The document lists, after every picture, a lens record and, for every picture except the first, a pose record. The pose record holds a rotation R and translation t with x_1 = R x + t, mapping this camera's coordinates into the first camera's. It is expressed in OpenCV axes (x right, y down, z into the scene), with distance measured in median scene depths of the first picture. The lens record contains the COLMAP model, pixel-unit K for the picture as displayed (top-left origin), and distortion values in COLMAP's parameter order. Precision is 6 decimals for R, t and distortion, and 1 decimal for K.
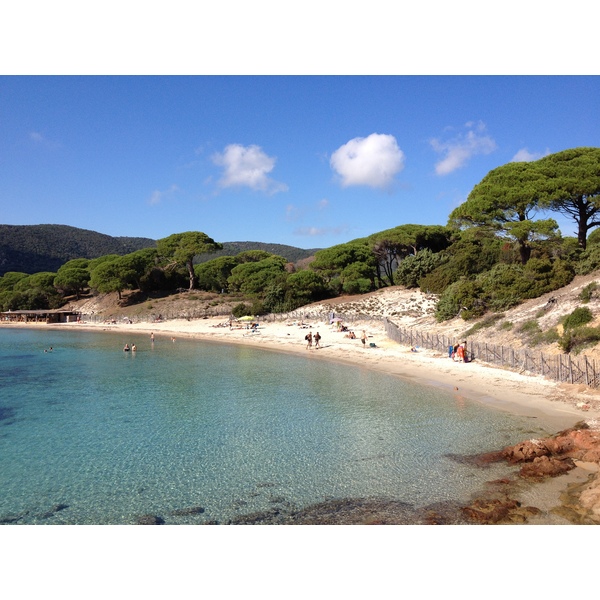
lens RADIAL K [[536.3, 0, 299.8], [0, 536.3, 300.4], [0, 0, 1]] dist [0.016944, -0.038975]
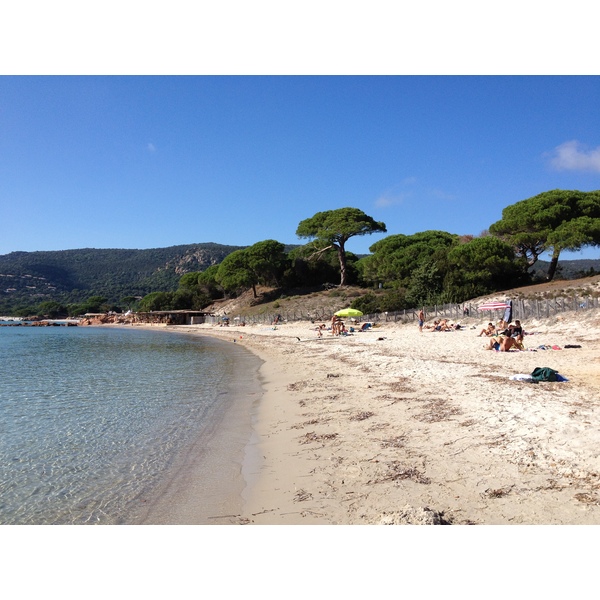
lens RADIAL K [[536.3, 0, 301.9], [0, 536.3, 299.5], [0, 0, 1]] dist [0.016944, -0.038975]
pose [[0.914344, 0.001080, -0.404937, 0.062466], [-0.014480, 0.999444, -0.030030, 0.028410], [0.404680, 0.033321, 0.913851, 0.364729]]
